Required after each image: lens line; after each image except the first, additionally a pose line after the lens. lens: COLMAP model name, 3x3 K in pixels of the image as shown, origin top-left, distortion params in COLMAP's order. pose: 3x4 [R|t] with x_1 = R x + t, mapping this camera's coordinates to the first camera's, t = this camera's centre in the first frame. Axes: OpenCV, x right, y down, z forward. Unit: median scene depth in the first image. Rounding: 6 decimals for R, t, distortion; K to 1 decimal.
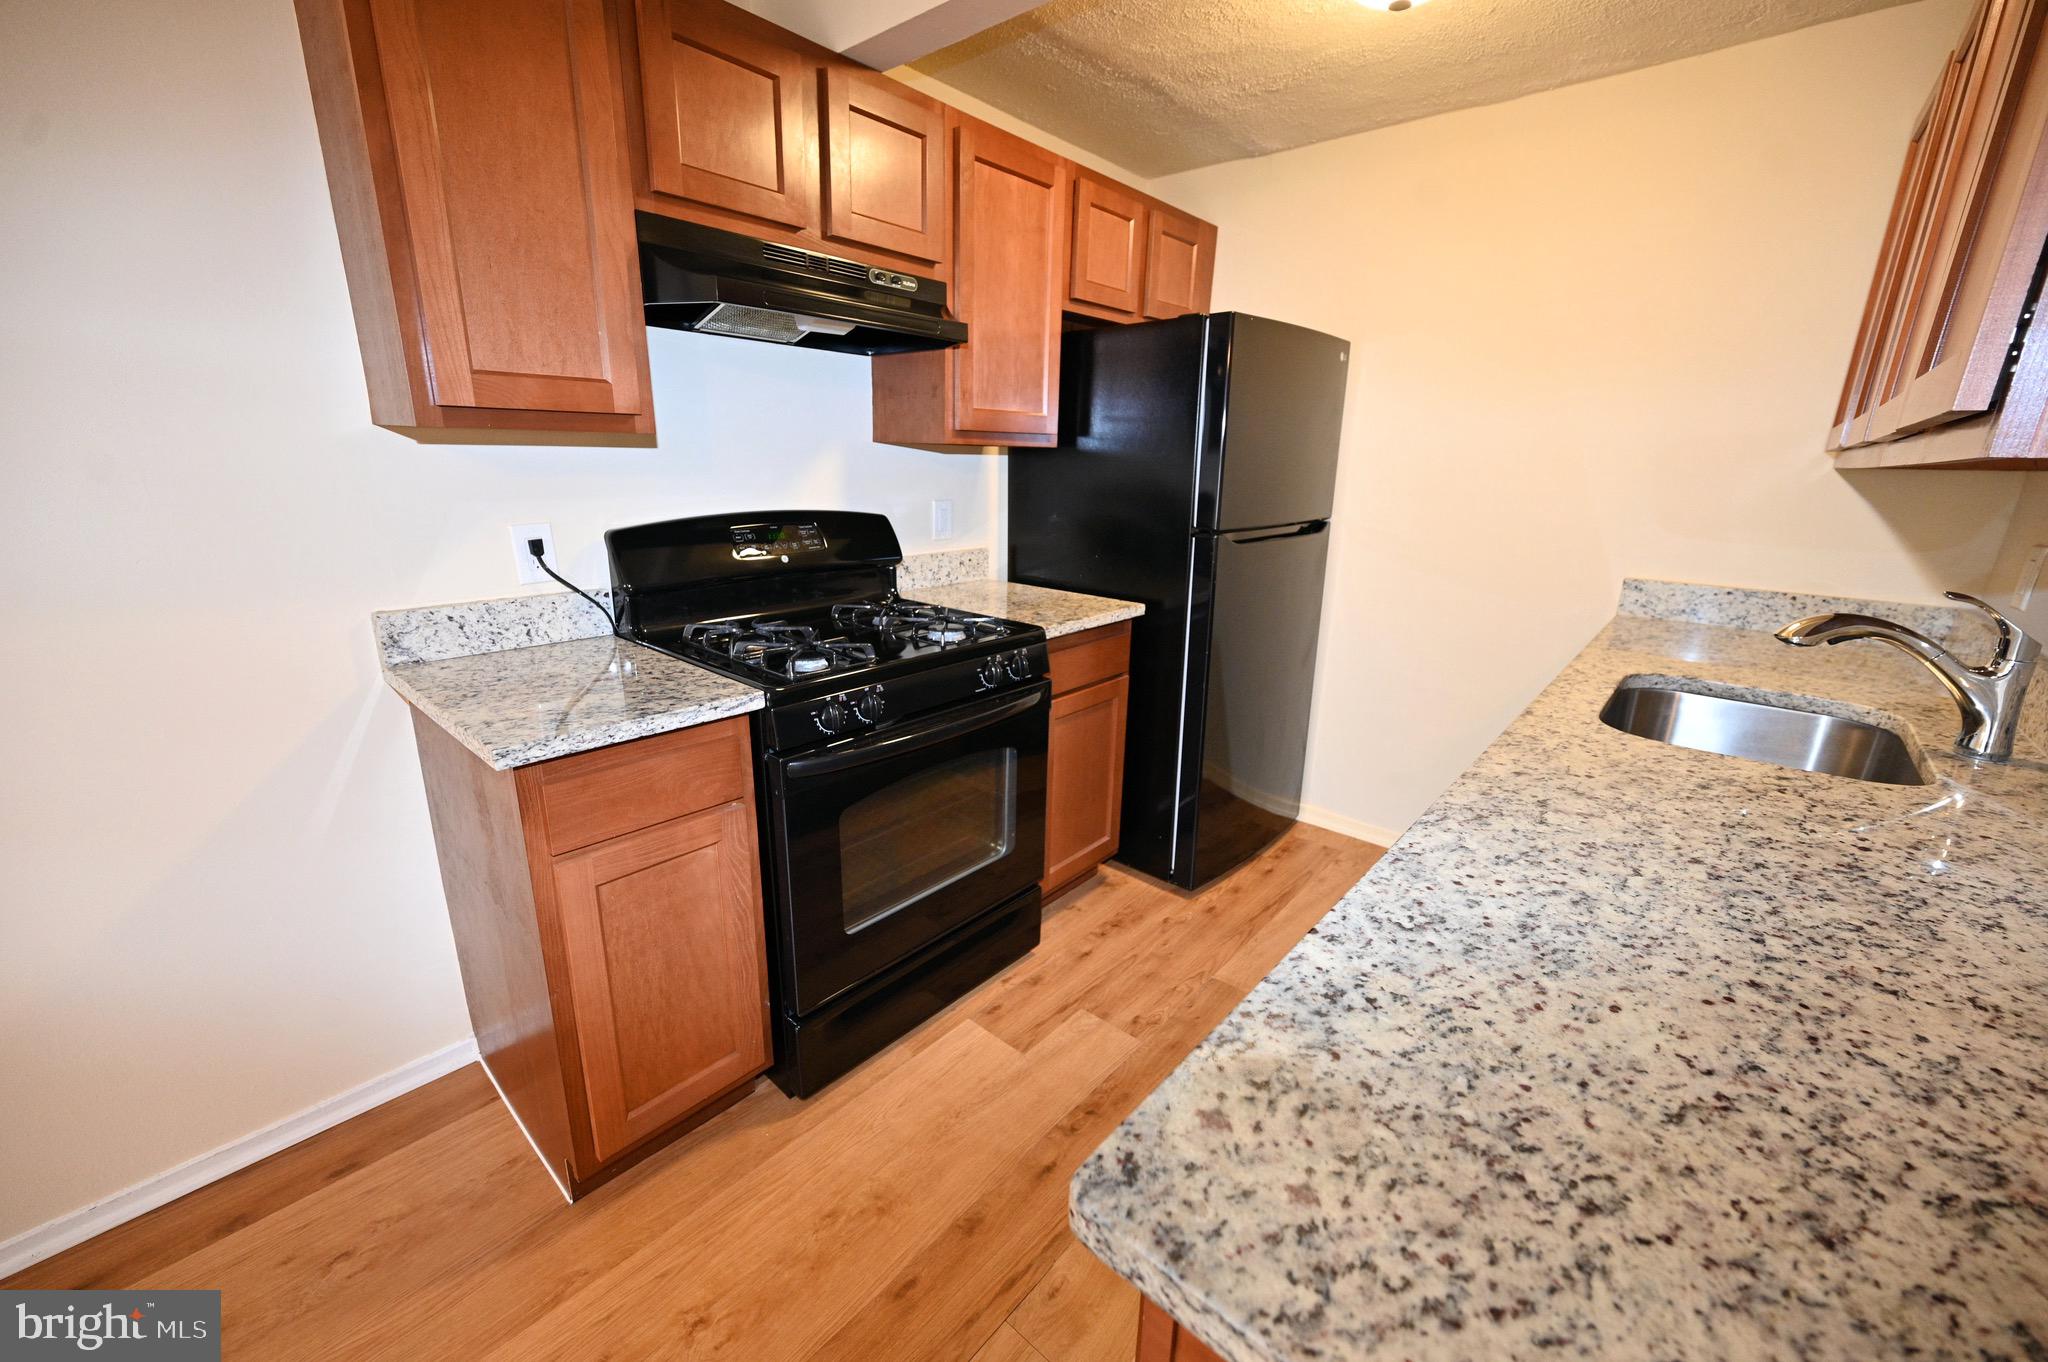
lens RADIAL K [[801.8, 0, 1021.8], [0, 801.8, 680.1], [0, 0, 1]] dist [0.000297, -0.000256]
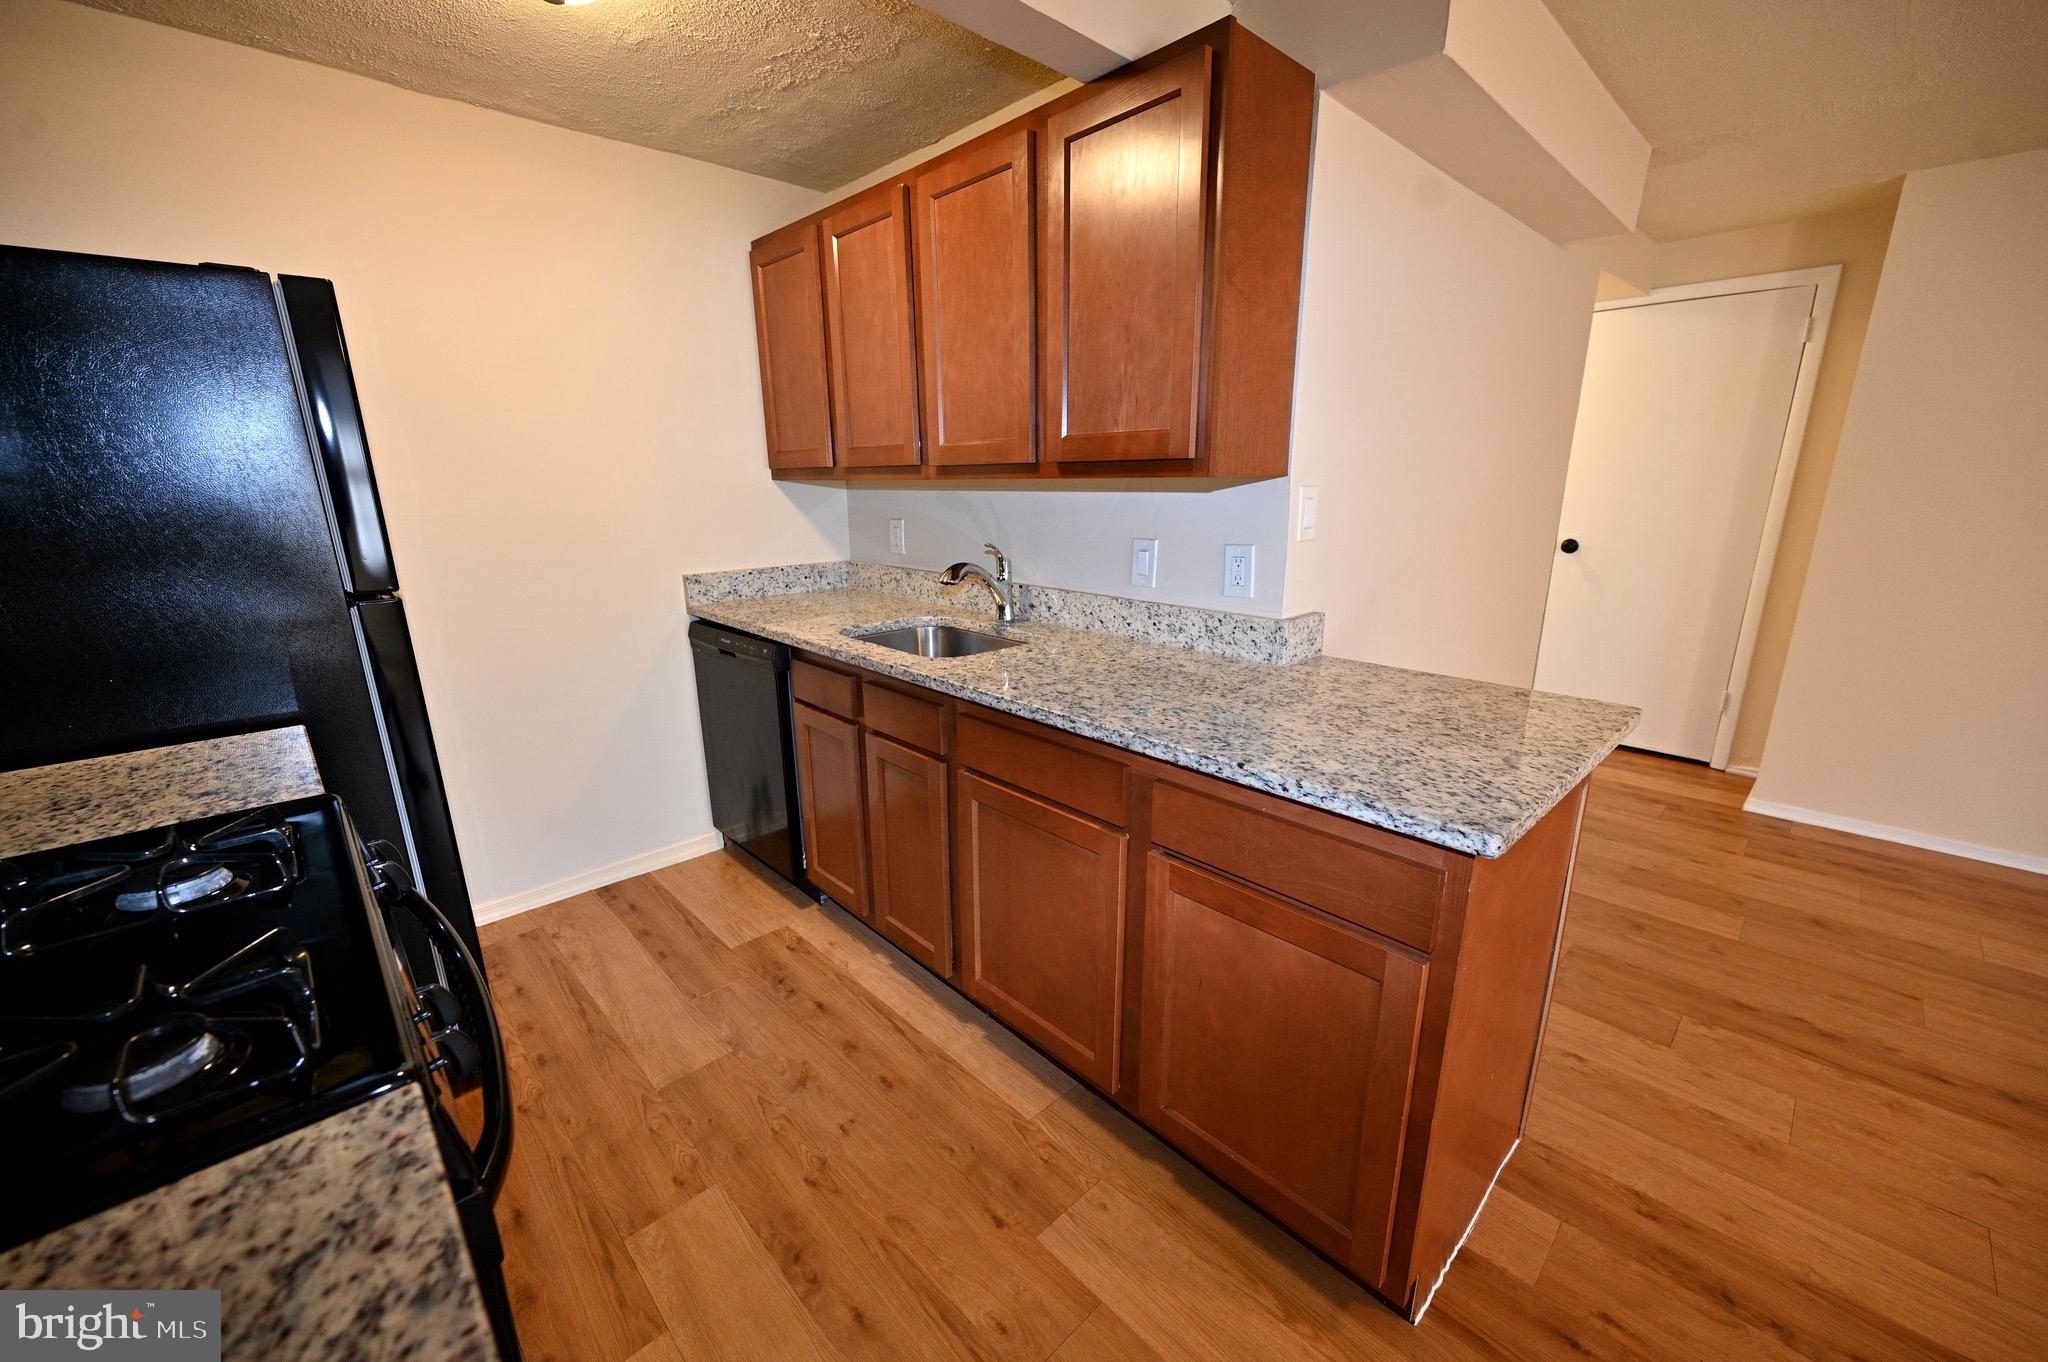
lens RADIAL K [[801.8, 0, 1020.2], [0, 801.8, 689.3], [0, 0, 1]] dist [0.000297, -0.000256]
pose [[0.088496, -0.277556, 0.956625, -1.032058], [0.278695, 0.928935, 0.243741, -0.309417], [-0.956294, 0.245036, 0.159561, 0.936074]]
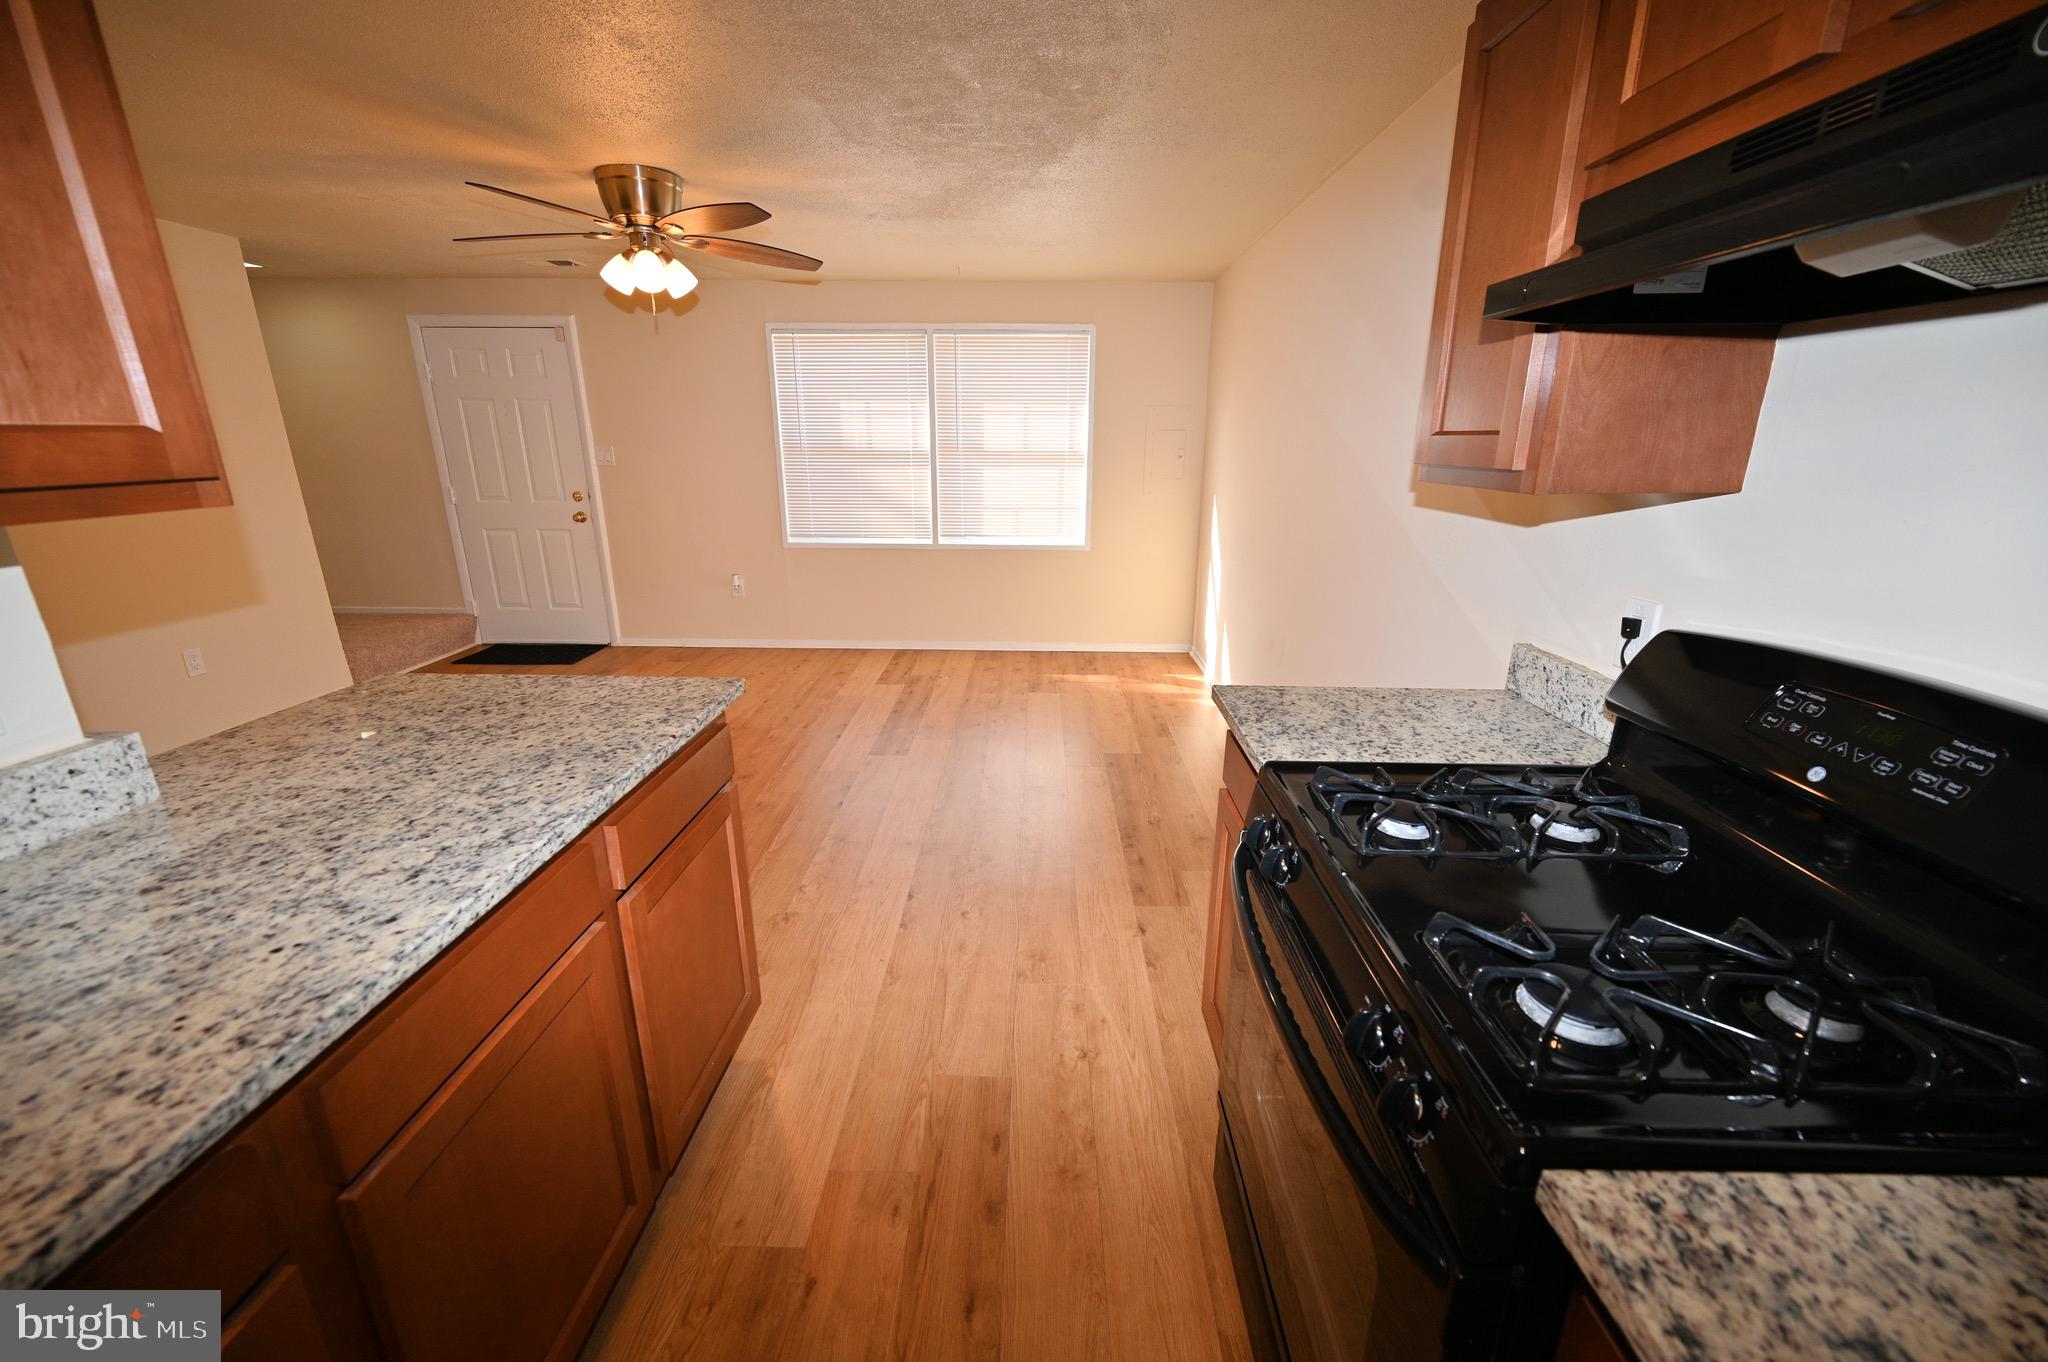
lens RADIAL K [[801.8, 0, 1030.8], [0, 801.8, 676.0], [0, 0, 1]] dist [0.000297, -0.000256]
pose [[-0.758504, 0.163313, -0.630873, 0.749391], [-0.197576, 0.864891, 0.461440, -0.732849], [0.620996, 0.474649, -0.623756, 2.218534]]
